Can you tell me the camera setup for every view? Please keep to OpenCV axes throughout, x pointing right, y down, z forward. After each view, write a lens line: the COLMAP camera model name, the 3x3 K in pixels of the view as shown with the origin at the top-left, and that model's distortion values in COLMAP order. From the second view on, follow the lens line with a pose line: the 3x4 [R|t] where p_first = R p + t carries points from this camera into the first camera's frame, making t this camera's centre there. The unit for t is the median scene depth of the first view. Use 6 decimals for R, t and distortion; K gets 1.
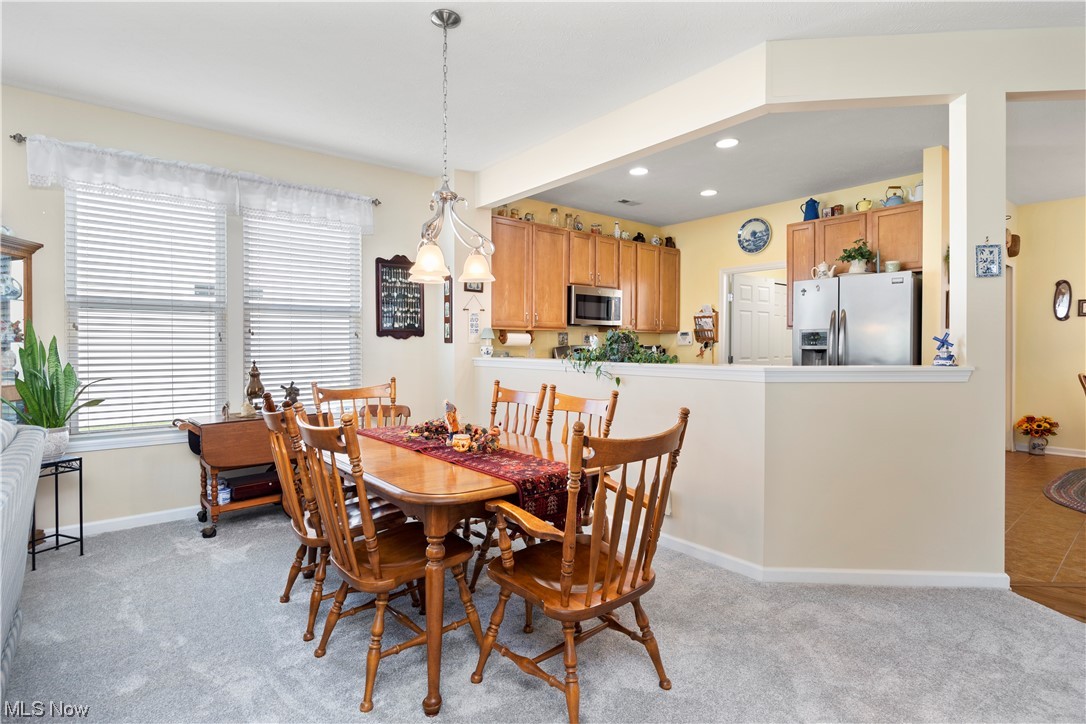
lens RADIAL K [[538.1, 0, 541.5], [0, 538.1, 347.2], [0, 0, 1]] dist [-0.009379, 0.000219]
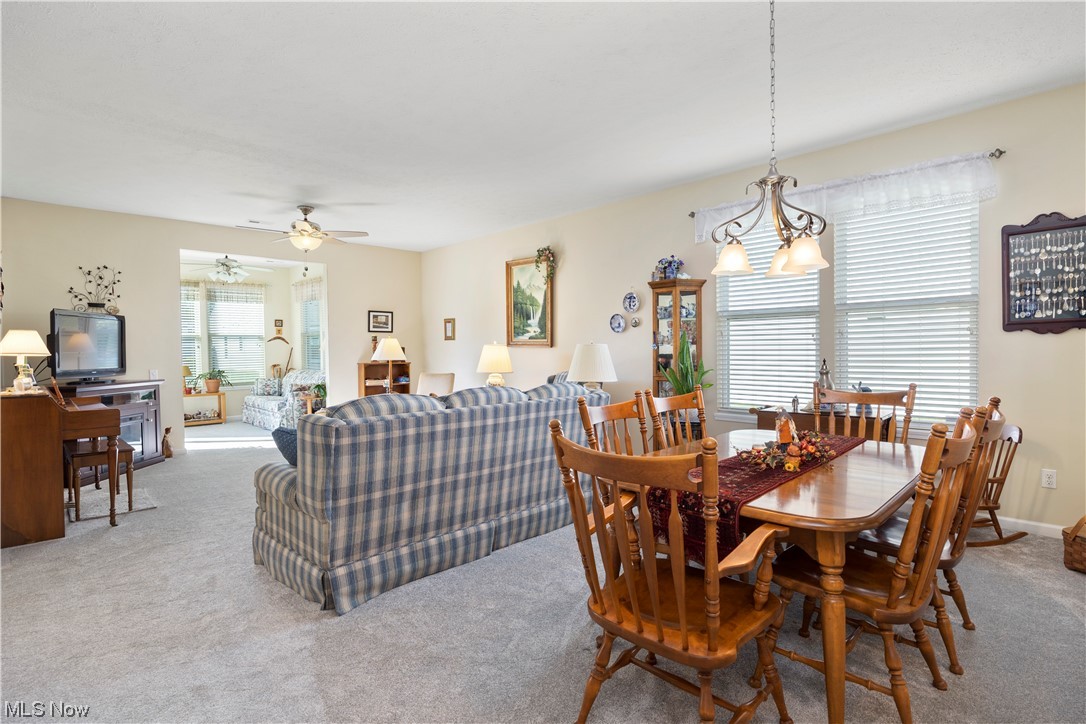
lens RADIAL K [[527.8, 0, 541.1], [0, 527.8, 362.2], [0, 0, 1]] dist [-0.006295, -0.000394]
pose [[0.080541, 0.025625, -0.996422, 0.318691], [0.006403, 0.999636, 0.026225, -0.000347], [0.996731, -0.008492, 0.080347, 0.249163]]
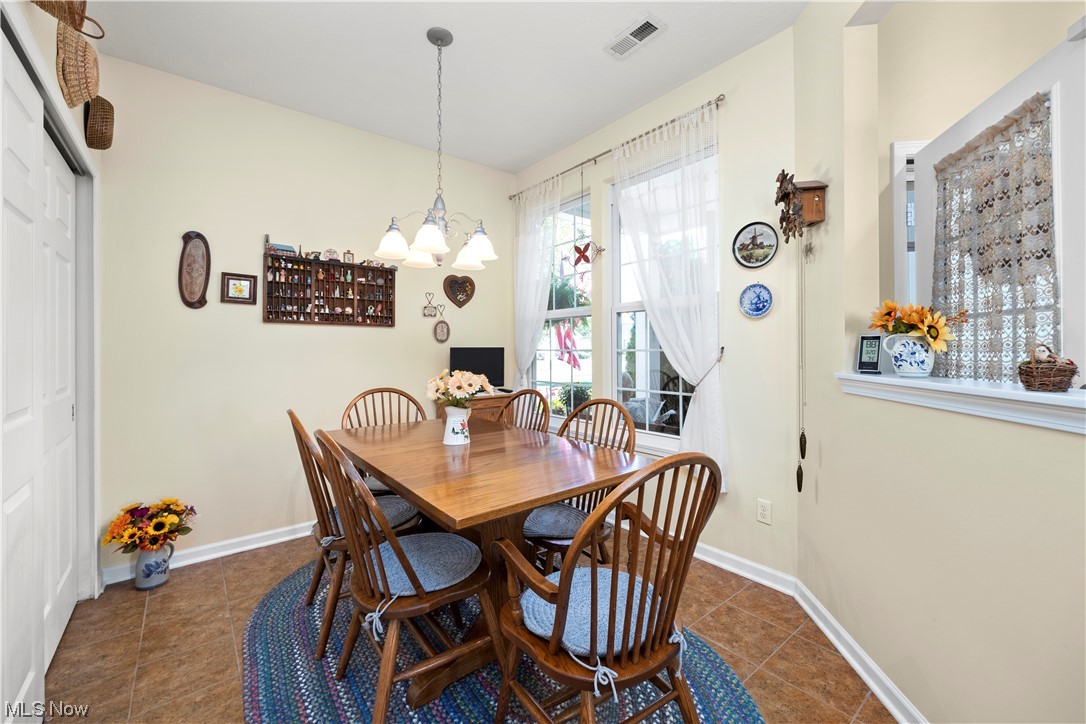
lens RADIAL K [[440.2, 0, 546.7], [0, 440.2, 350.1], [0, 0, 1]] dist [-0.000654, -0.000087]
pose [[0.011645, 0.000562, 0.999932, 0.566926], [0.013045, 0.999915, -0.000714, -0.003454], [-0.999847, 0.013052, 0.011636, 0.674097]]
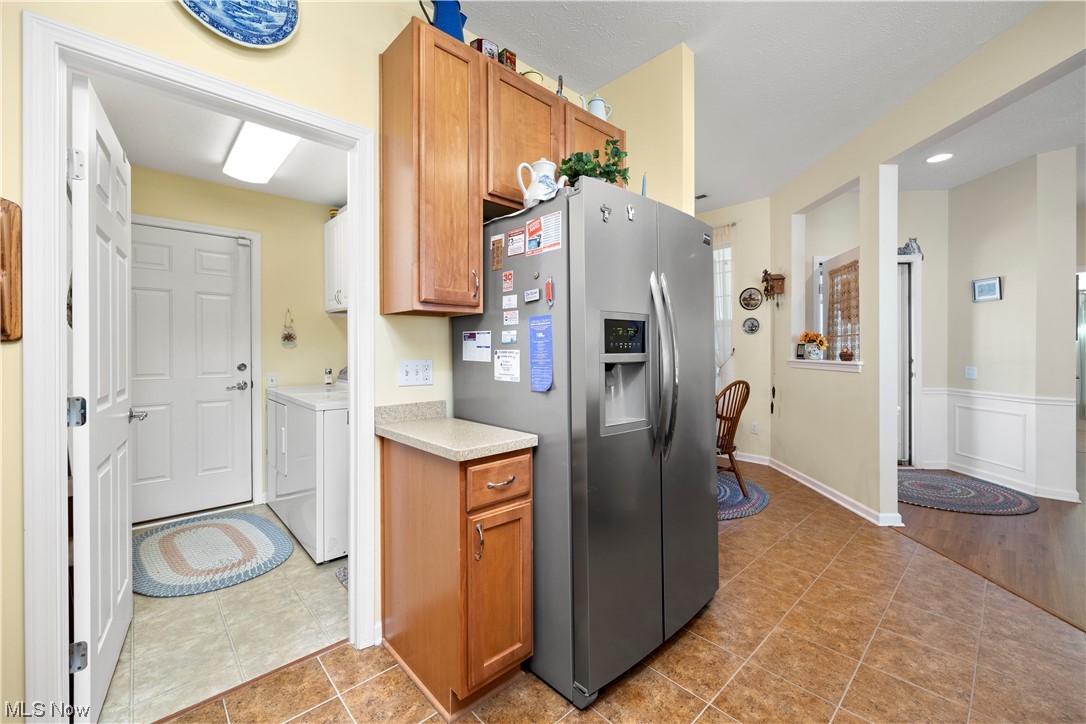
lens RADIAL K [[440.3, 0, 543.2], [0, 440.3, 354.0], [0, 0, 1]] dist [-0.000235, -0.000079]
pose [[-0.056303, -0.004967, 0.998401, 0.160483], [0.010580, 0.999929, 0.005571, -0.001996], [-0.998358, 0.010876, -0.056246, 0.928183]]
